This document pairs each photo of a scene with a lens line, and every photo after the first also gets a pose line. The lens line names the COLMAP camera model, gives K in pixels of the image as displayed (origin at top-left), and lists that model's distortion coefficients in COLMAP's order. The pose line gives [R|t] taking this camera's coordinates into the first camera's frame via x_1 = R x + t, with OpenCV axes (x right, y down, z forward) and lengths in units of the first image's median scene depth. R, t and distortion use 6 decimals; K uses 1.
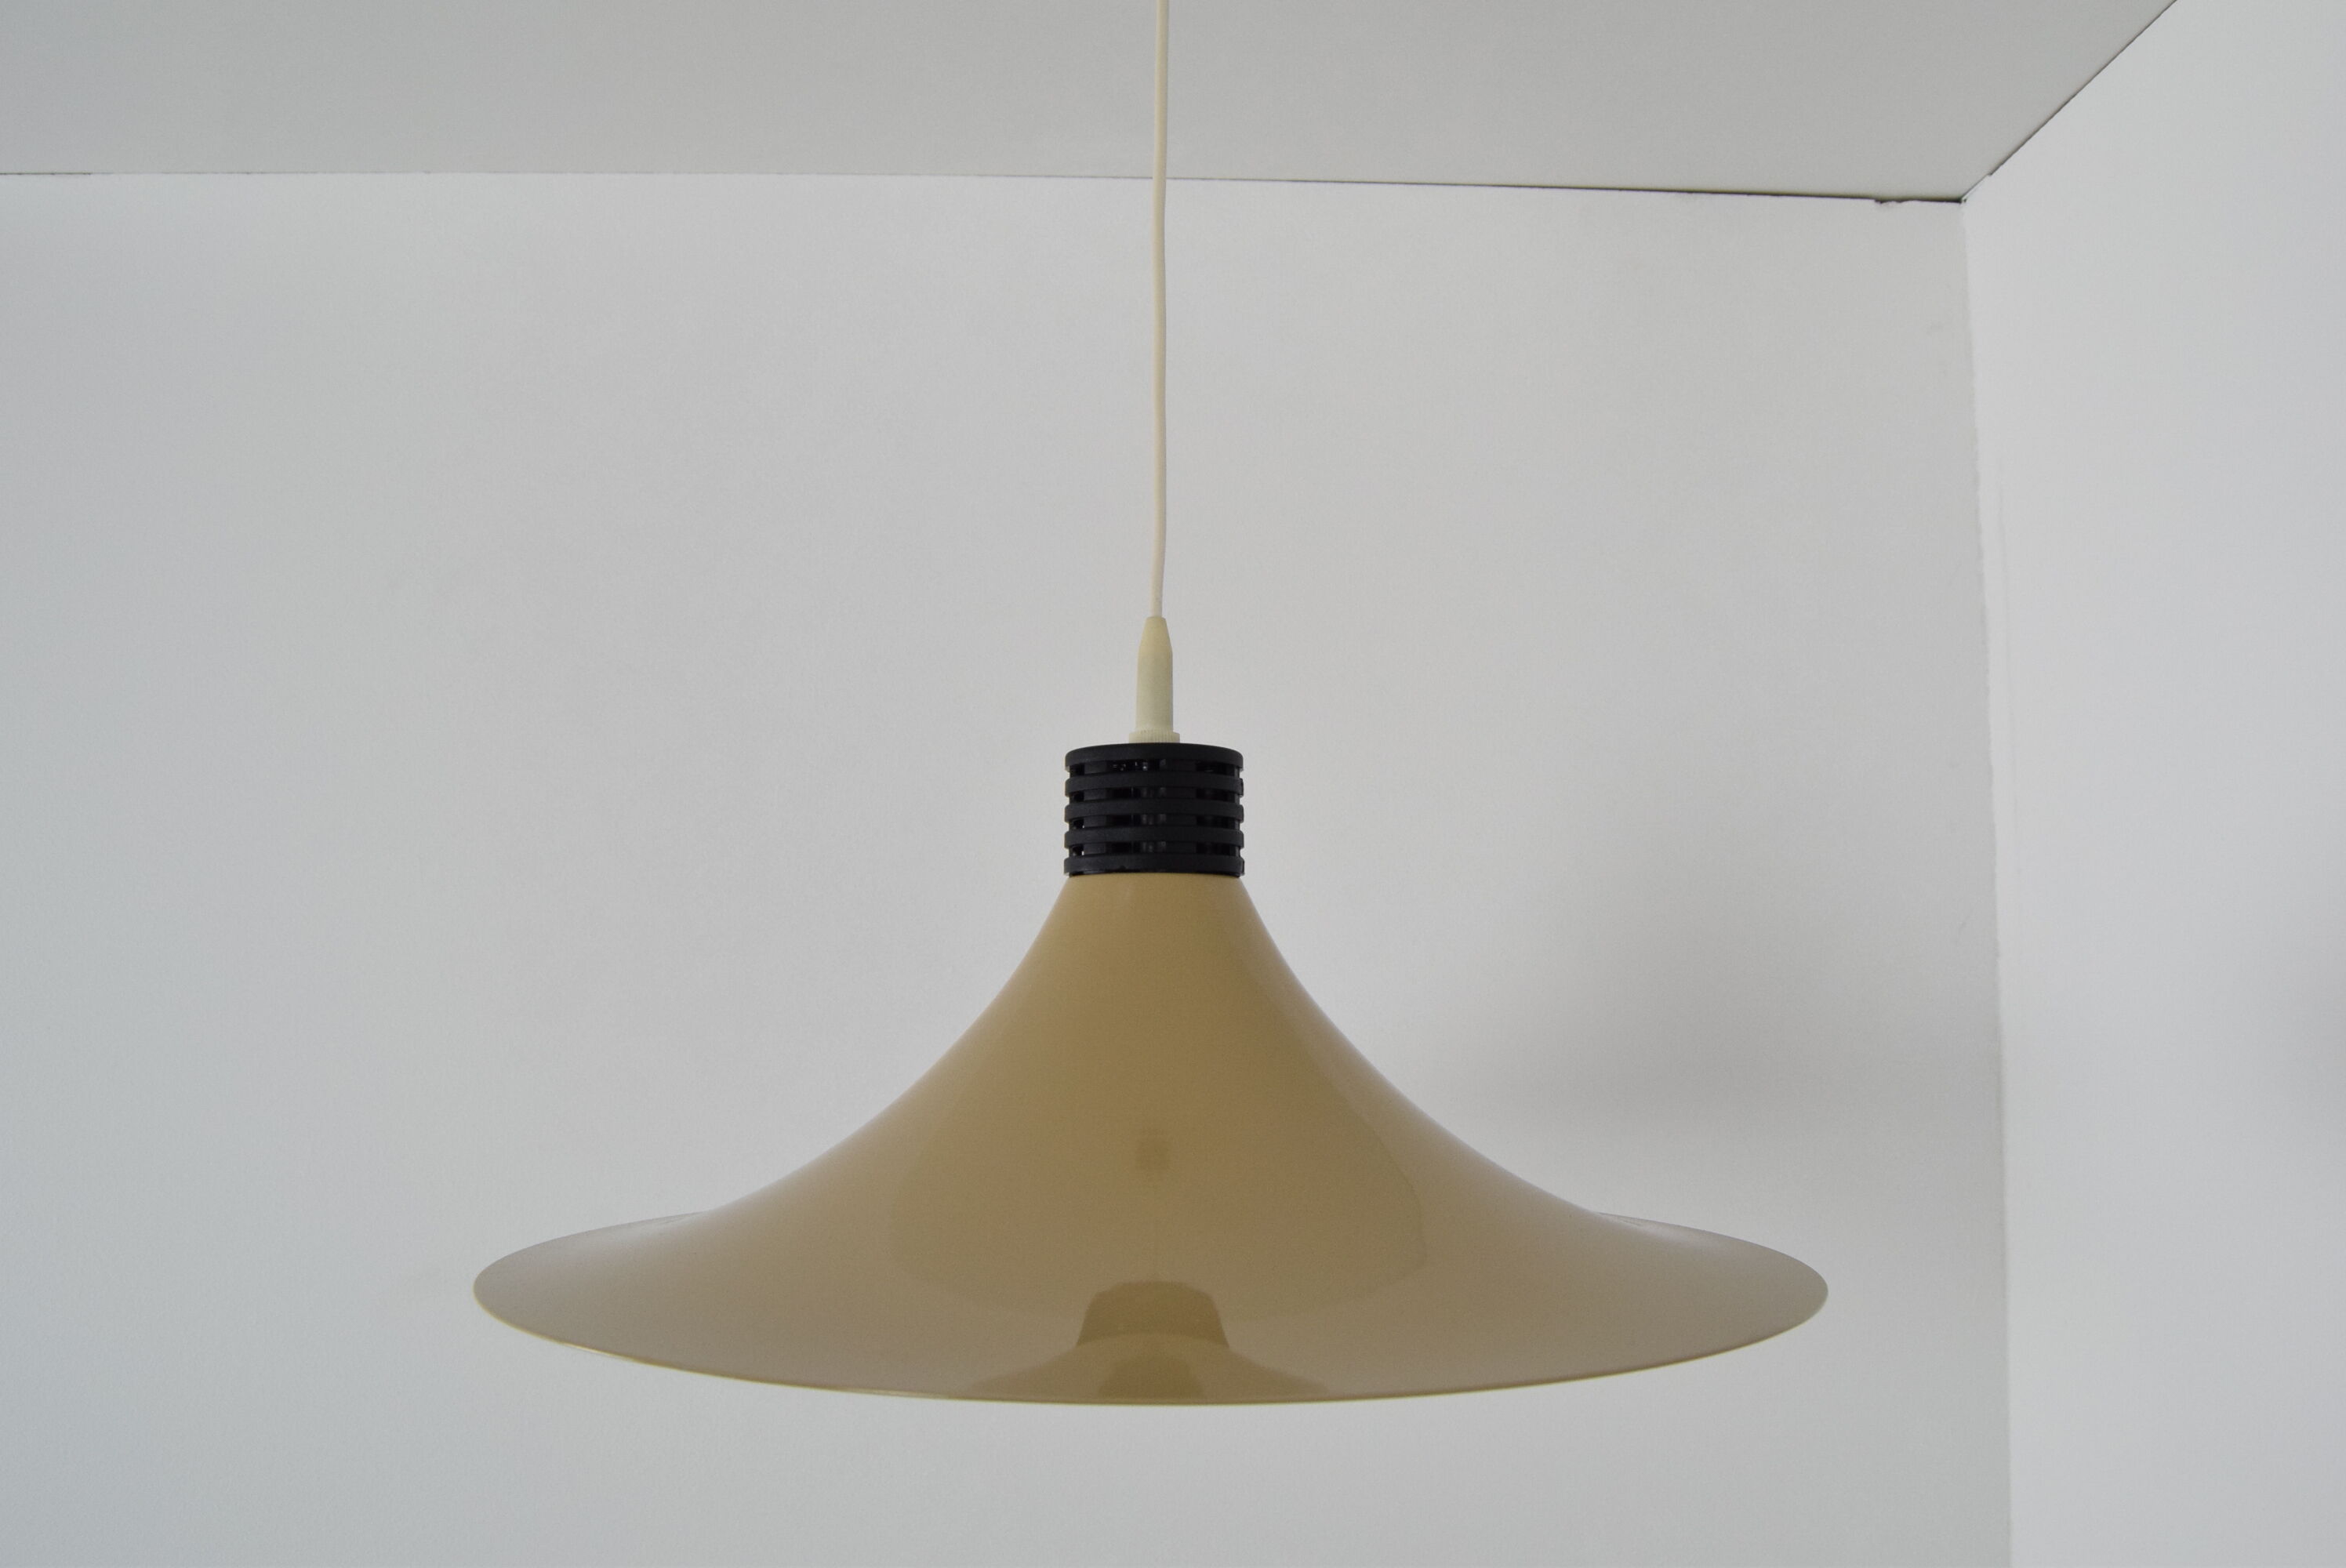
lens RADIAL K [[1916.0, 0, 1153.8], [0, 1916.0, 780.7], [0, 0, 1]] dist [-0.073745, -0.006213]
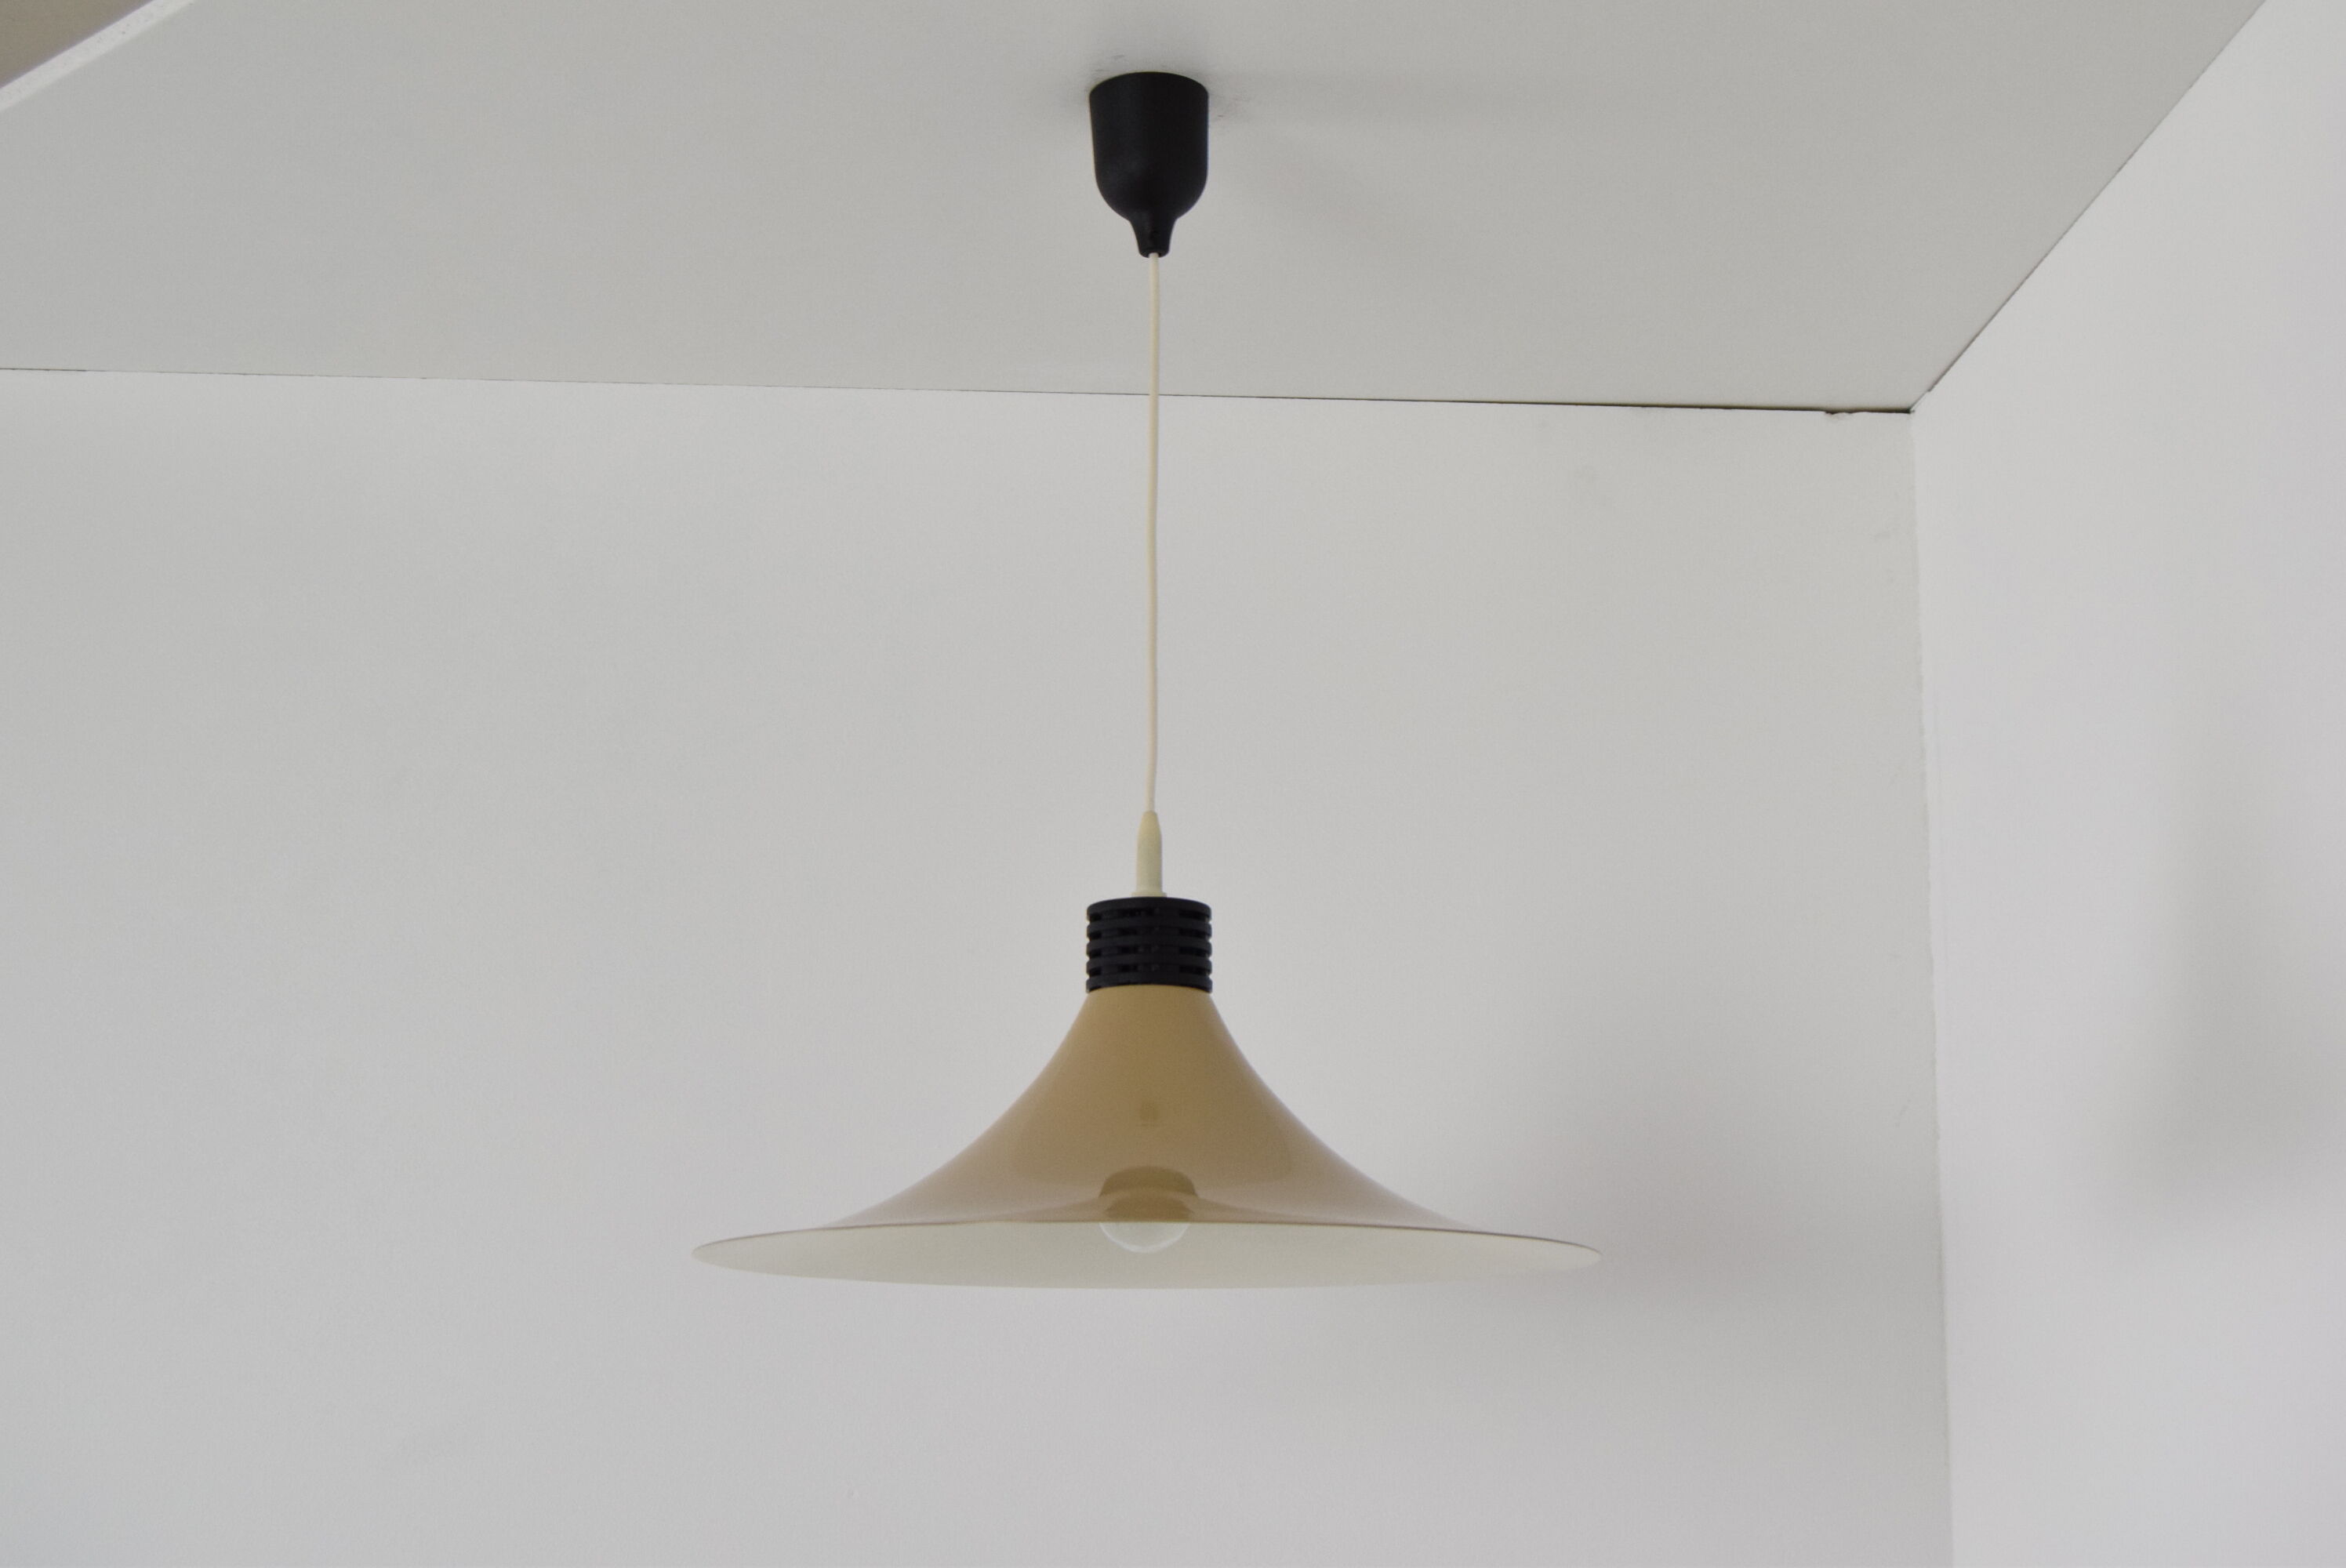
lens RADIAL K [[3165.0, 0, 1173.4], [0, 3165.0, 793.4], [0, 0, 1]] dist [-0.033388, 0.000000]
pose [[0.999476, 0.004156, 0.032108, -0.054965], [-0.001125, 0.995586, -0.093851, 0.118071], [-0.032356, 0.093766, 0.995068, -1.294643]]
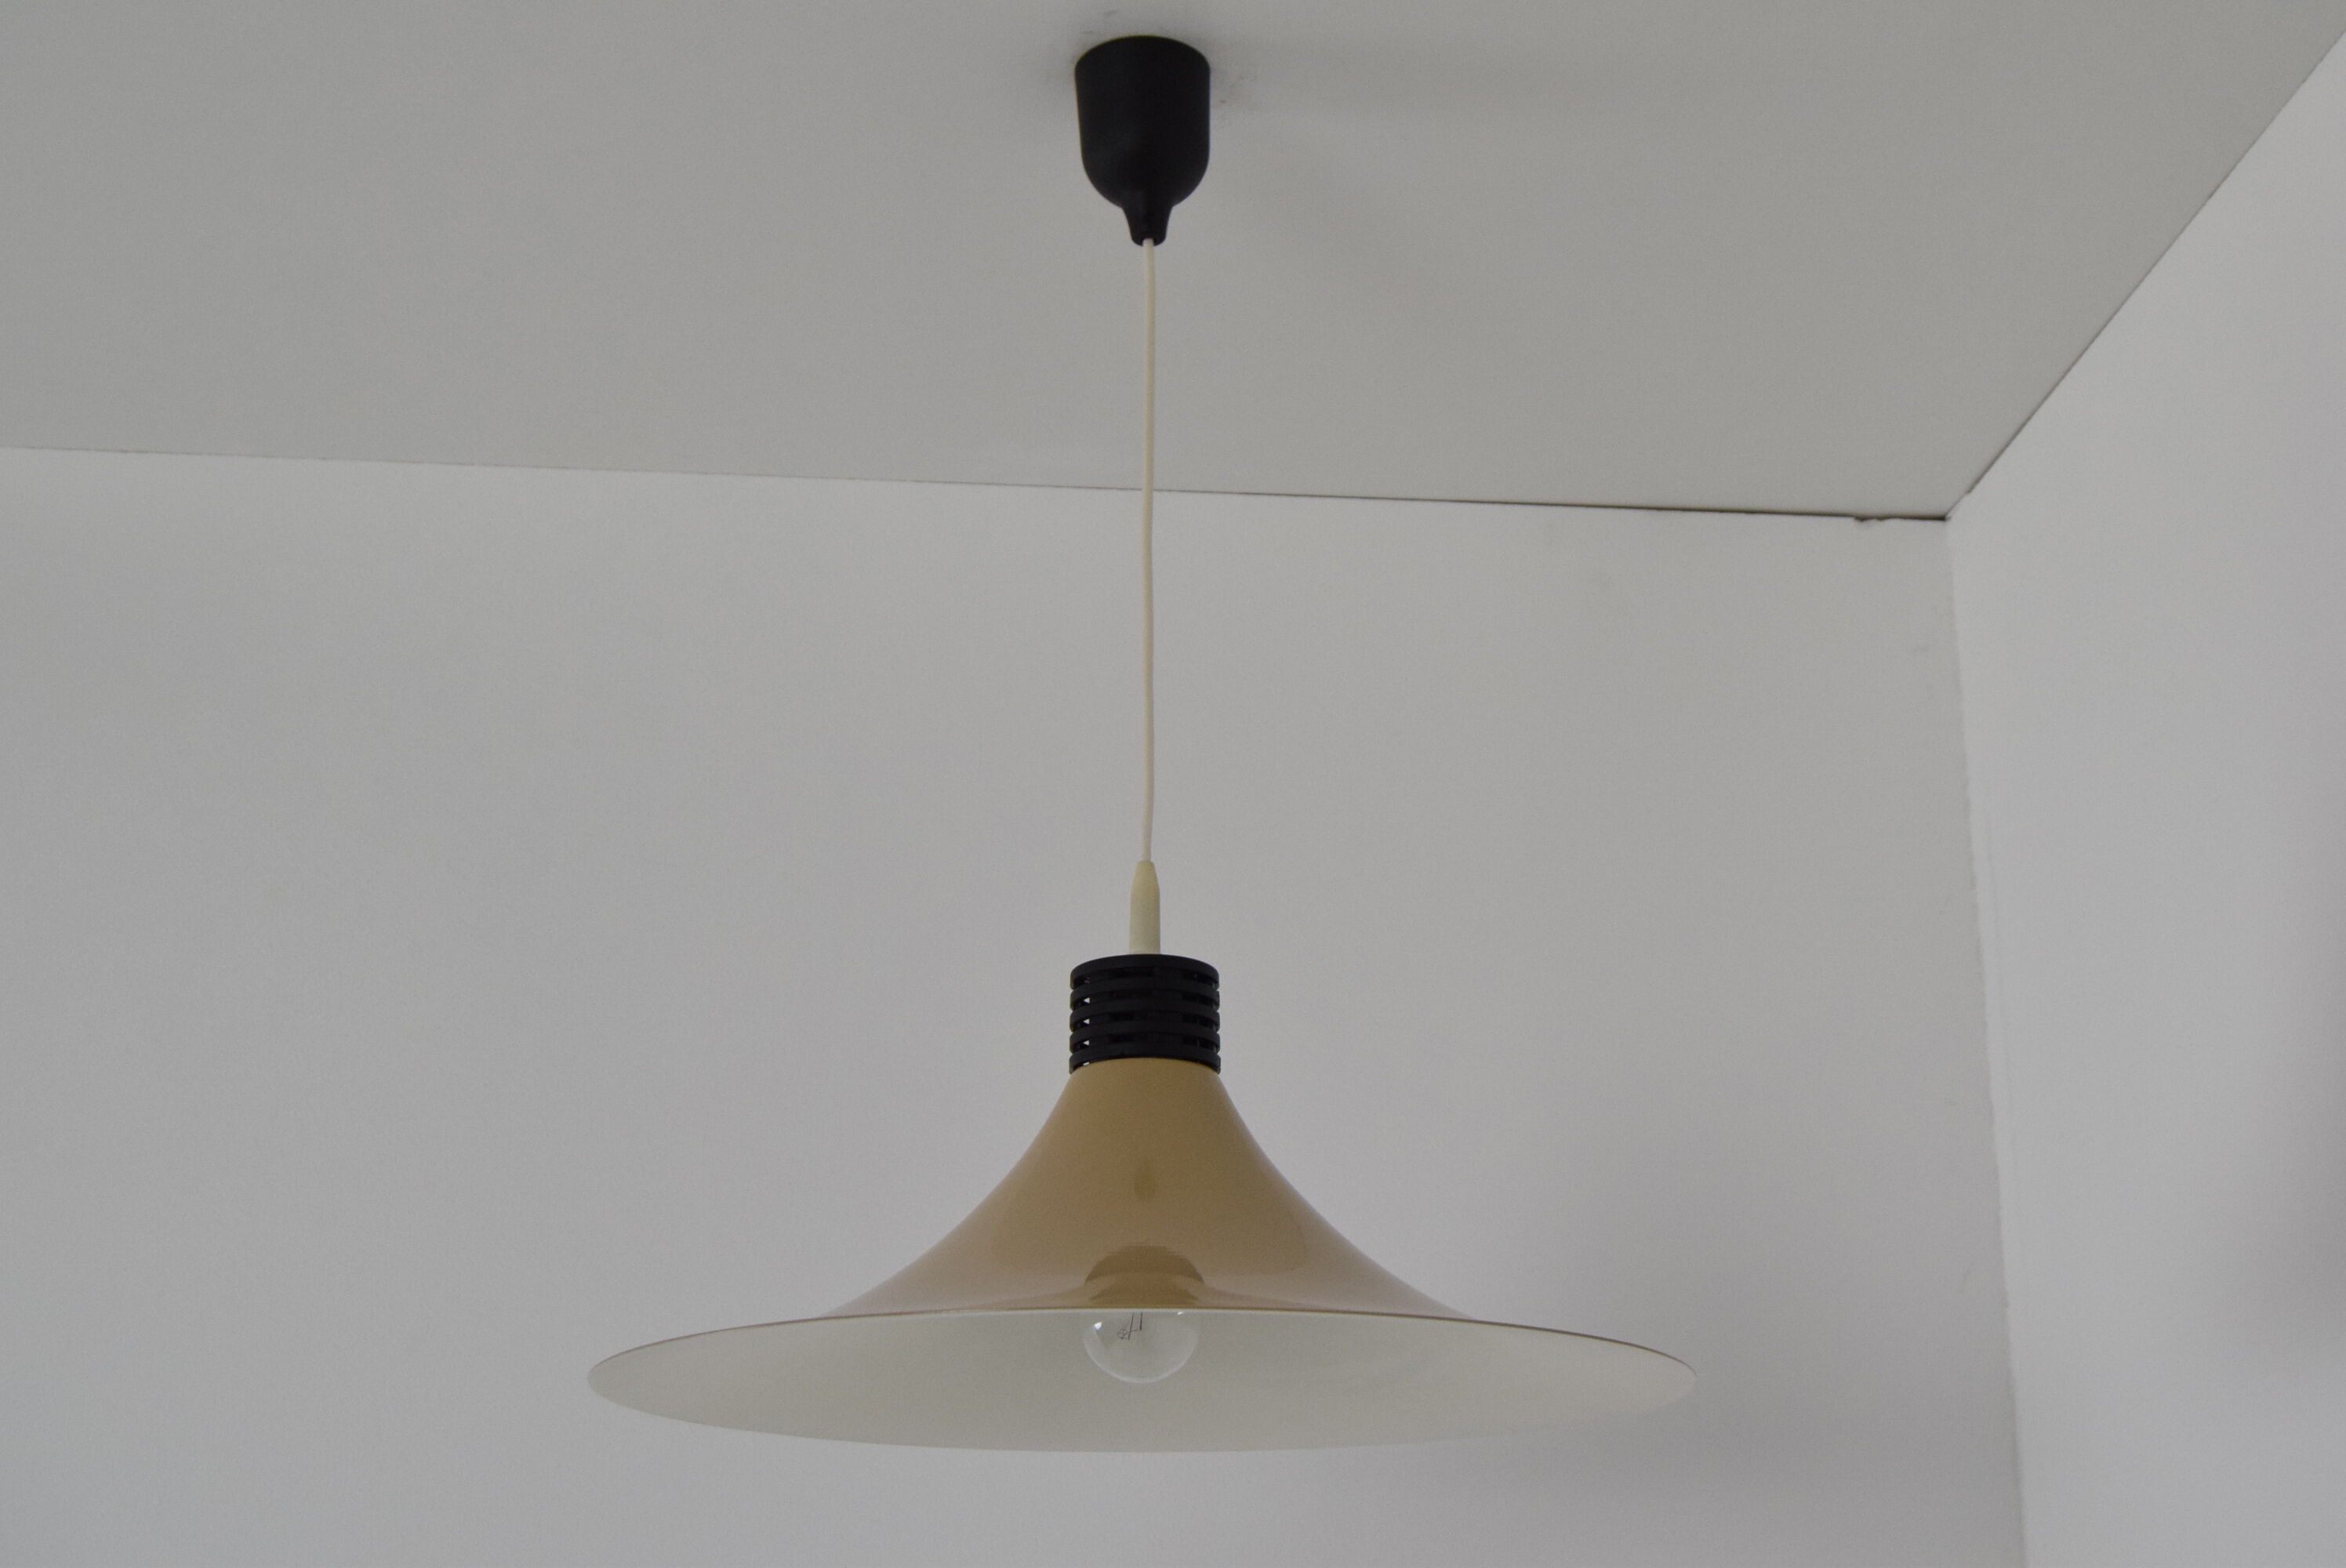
lens RADIAL K [[3028.4, 0, 1189.0], [0, 3028.4, 785.4], [0, 0, 1]] dist [-0.023156, 0.000000]
pose [[0.997994, 0.012818, 0.061992, -0.087562], [-0.000281, 0.980171, -0.198152, 0.238756], [-0.063302, 0.197738, 0.978209, -0.841999]]
